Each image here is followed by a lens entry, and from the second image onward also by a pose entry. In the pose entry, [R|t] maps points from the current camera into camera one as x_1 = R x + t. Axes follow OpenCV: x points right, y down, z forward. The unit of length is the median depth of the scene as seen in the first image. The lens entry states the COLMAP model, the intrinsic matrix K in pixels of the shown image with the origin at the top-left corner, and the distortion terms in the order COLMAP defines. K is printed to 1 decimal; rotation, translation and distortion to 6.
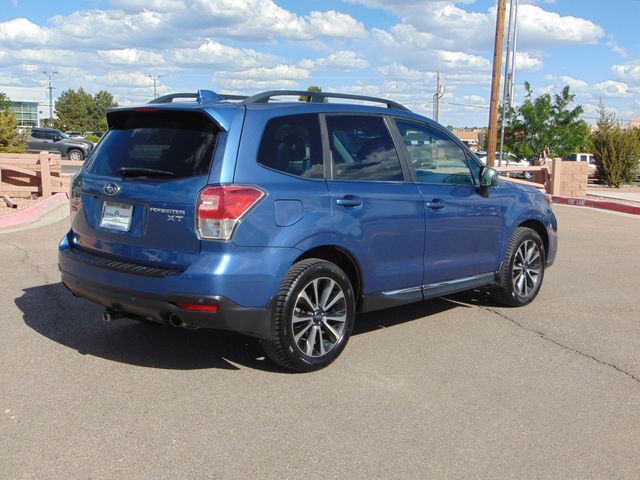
lens RADIAL K [[796.0, 0, 320.0], [0, 796.0, 240.0], [0, 0, 1]] dist [0.060104, 0.018285]
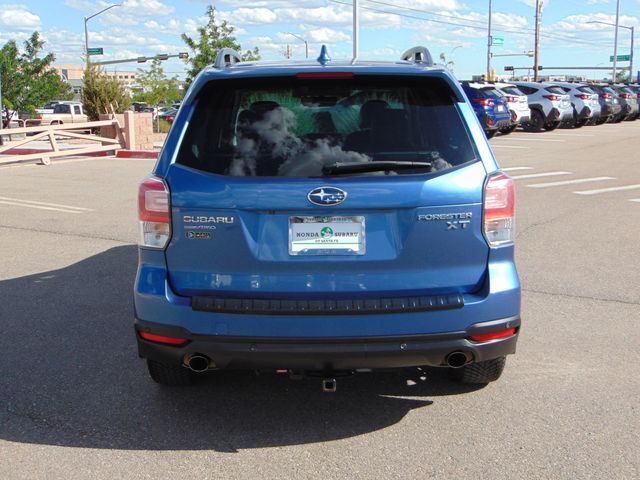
lens RADIAL K [[796.0, 0, 320.0], [0, 796.0, 240.0], [0, 0, 1]] dist [0.060104, 0.018285]
pose [[0.729440, -0.163775, 0.664150, -0.113604], [0.121041, 0.986498, 0.110323, -0.016220], [-0.673250, -0.000084, 0.739415, 0.081730]]
